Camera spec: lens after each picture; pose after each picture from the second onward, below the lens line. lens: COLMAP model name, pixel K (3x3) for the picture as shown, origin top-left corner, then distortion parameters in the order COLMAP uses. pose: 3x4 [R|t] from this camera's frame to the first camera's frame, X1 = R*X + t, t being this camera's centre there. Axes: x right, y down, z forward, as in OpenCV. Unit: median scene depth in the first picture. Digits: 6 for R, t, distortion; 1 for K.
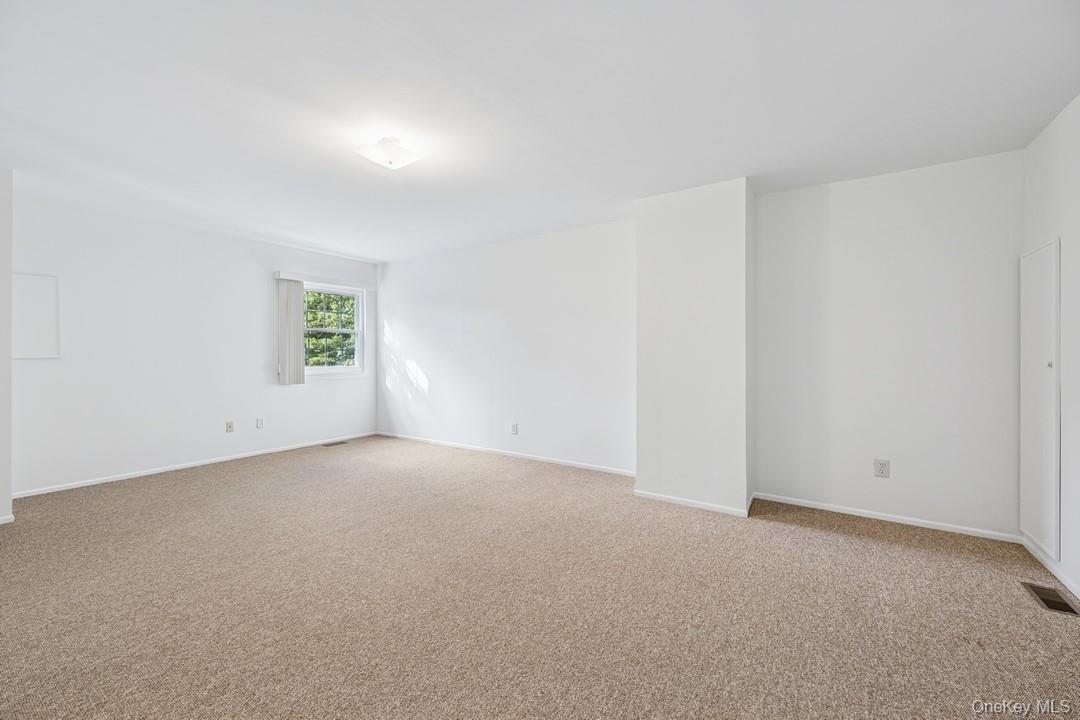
lens RADIAL K [[429.0, 0, 540.3], [0, 429.0, 355.1], [0, 0, 1]] dist [-0.000174, 0.000129]
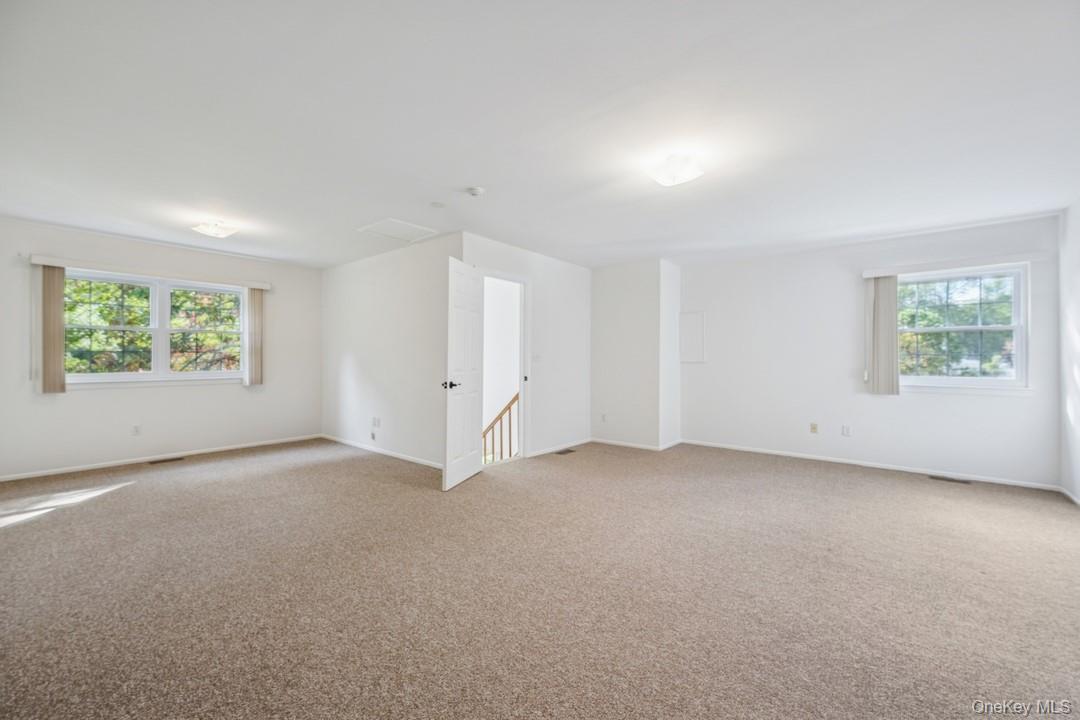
lens RADIAL K [[429.0, 0, 540.3], [0, 429.0, 355.1], [0, 0, 1]] dist [-0.000174, 0.000129]
pose [[-0.095433, -0.010405, -0.995381, 0.487193], [-0.006822, 0.999929, -0.009798, 0.000452], [0.995412, 0.005855, -0.095497, 0.505411]]
